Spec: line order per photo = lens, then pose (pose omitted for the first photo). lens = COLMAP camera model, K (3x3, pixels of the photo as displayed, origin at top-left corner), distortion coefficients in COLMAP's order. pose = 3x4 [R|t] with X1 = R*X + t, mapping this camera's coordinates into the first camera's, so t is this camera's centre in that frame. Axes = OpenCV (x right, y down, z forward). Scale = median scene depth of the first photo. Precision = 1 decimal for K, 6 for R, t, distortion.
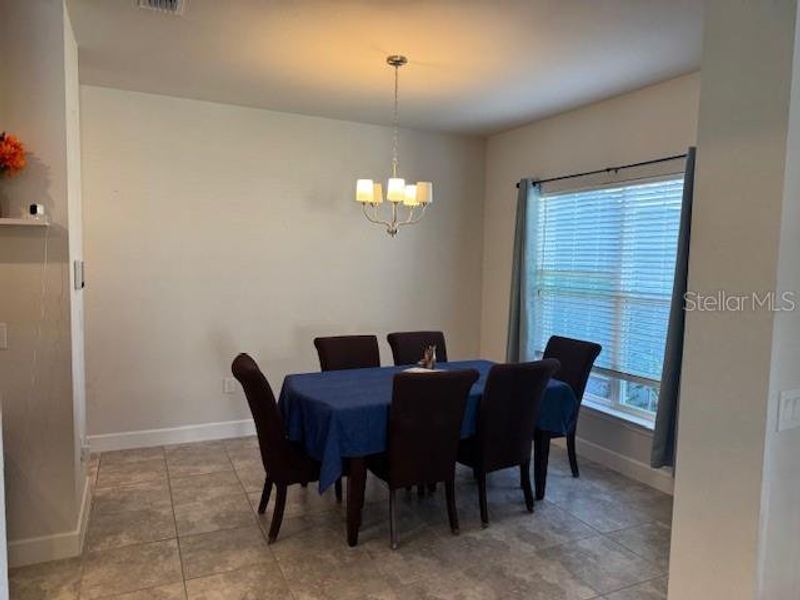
lens RADIAL K [[553.2, 0, 400.0], [0, 553.2, 300.0], [0, 0, 1]] dist [-0.001636, -0.001350]
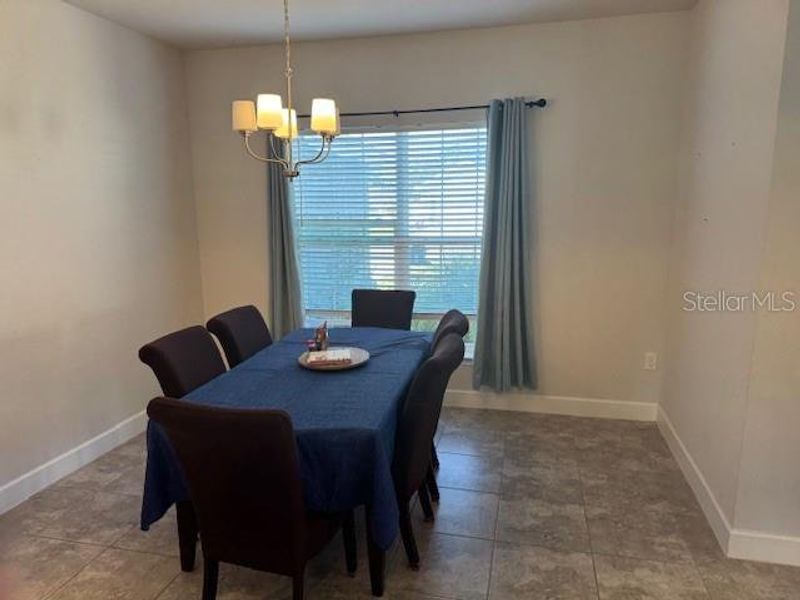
lens RADIAL K [[591.2, 0, 400.0], [0, 591.2, 300.0], [0, 0, 1]] dist [0.021154, -0.003656]
pose [[0.591055, -0.156788, 0.791247, -0.501631], [0.085906, 0.987584, 0.131522, -0.046161], [-0.802044, -0.009764, 0.597185, 0.384747]]
